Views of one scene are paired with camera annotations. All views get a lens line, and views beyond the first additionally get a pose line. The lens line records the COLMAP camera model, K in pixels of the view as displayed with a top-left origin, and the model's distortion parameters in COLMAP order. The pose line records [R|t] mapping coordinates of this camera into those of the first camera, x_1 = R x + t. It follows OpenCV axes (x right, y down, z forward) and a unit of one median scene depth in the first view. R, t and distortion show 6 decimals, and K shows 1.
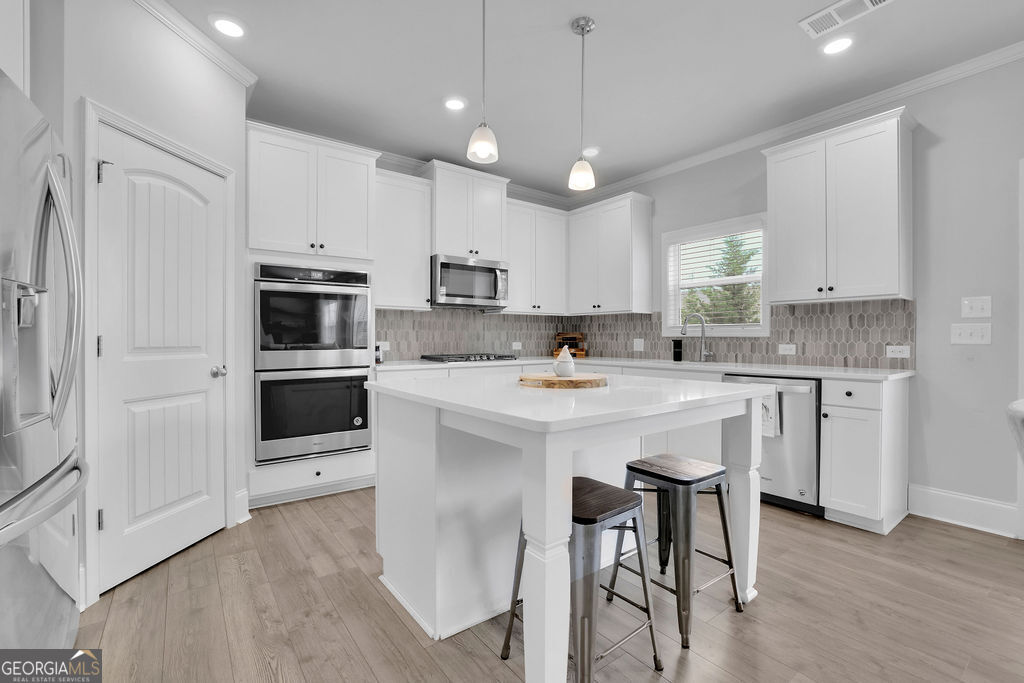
lens RADIAL K [[449.4, 0, 512.0], [0, 449.4, 341.5], [0, 0, 1]] dist [-0.022463, 0.000500]
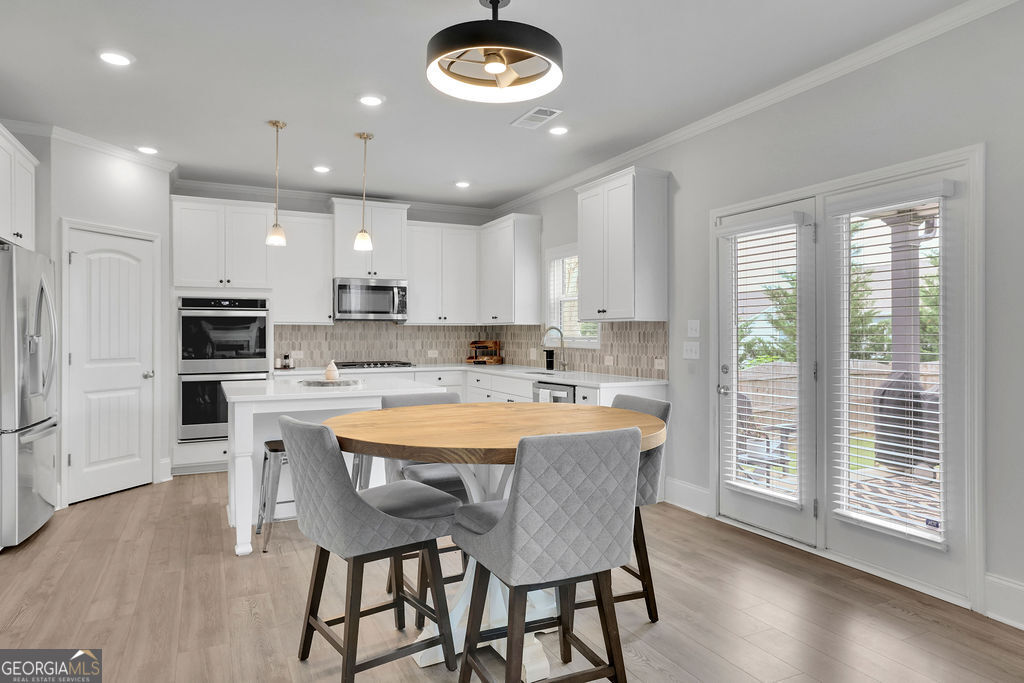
lens RADIAL K [[618.7, 0, 513.2], [0, 618.7, 334.1], [0, 0, 1]] dist [0.000159, 0.001295]
pose [[0.983749, -0.001025, -0.179547, 0.618426], [-0.000196, 0.999977, -0.006786, -0.036300], [0.179549, 0.006710, 0.983726, -0.550146]]
